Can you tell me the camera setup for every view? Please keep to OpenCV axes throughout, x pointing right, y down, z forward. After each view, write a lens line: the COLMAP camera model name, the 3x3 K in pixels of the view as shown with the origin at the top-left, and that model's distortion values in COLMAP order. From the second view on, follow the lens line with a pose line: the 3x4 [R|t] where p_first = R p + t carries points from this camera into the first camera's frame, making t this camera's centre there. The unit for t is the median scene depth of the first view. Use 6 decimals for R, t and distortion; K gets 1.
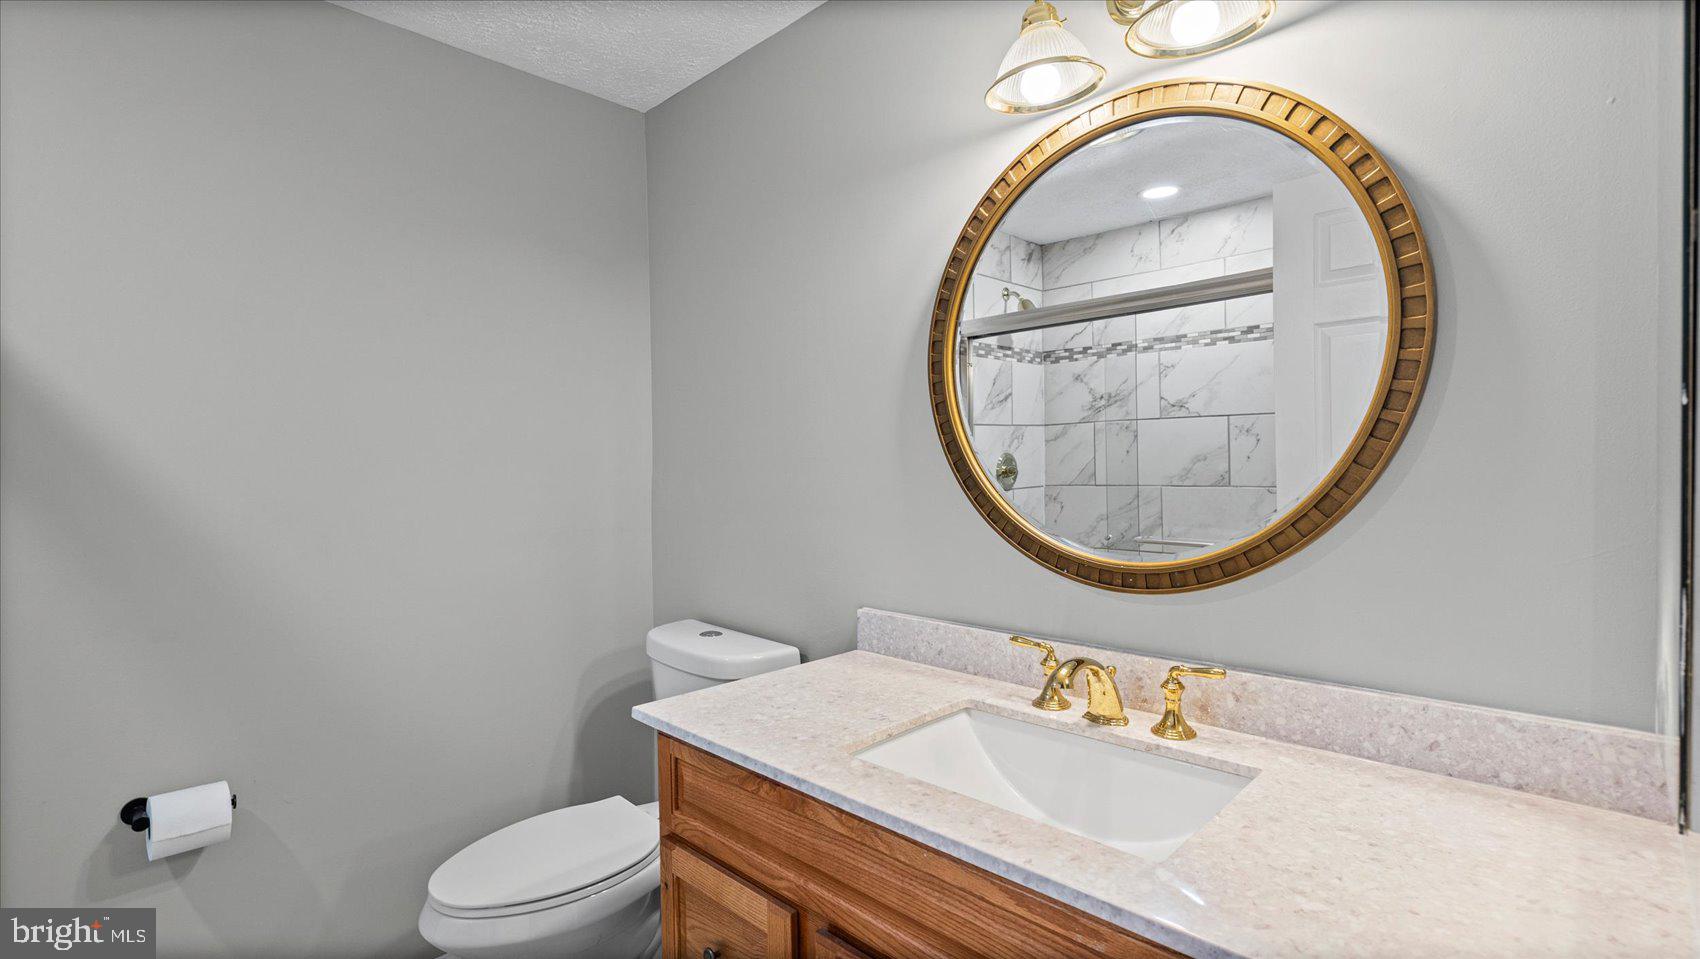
lens RADIAL K [[770.4, 0, 846.2], [0, 770.4, 476.1], [0, 0, 1]] dist [-0.001792, 0.001381]
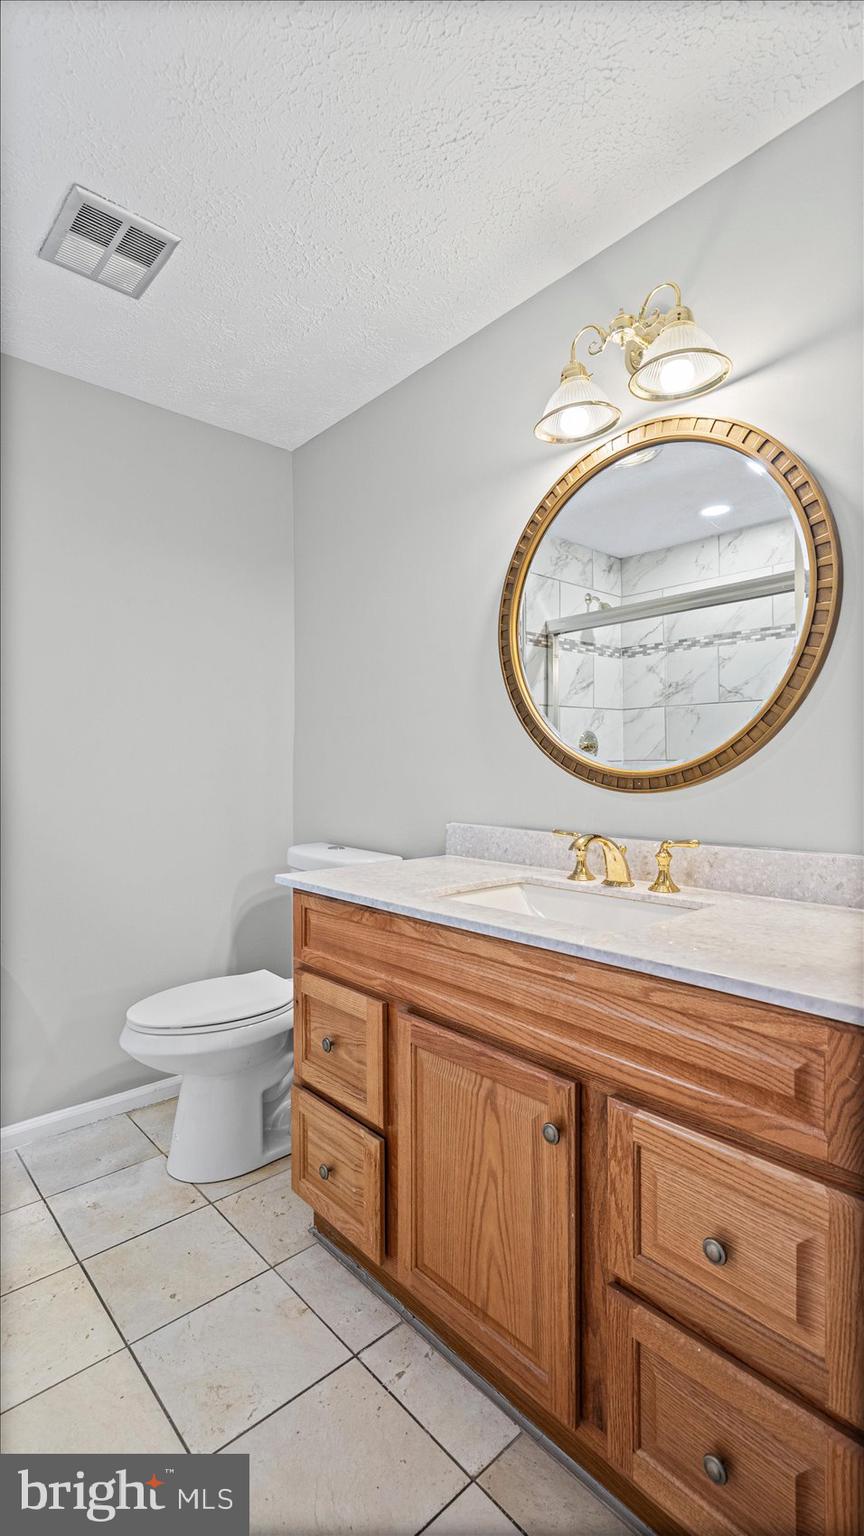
lens RADIAL K [[694.1, 0, 426.3], [0, 694.1, 771.9], [0, 0, 1]] dist [-0.010685, 0.006675]
pose [[0.997863, 0.012599, -0.064112, 0.070205], [-0.013419, 0.999833, -0.012380, 0.127008], [0.063946, 0.013214, 0.997866, -0.227557]]
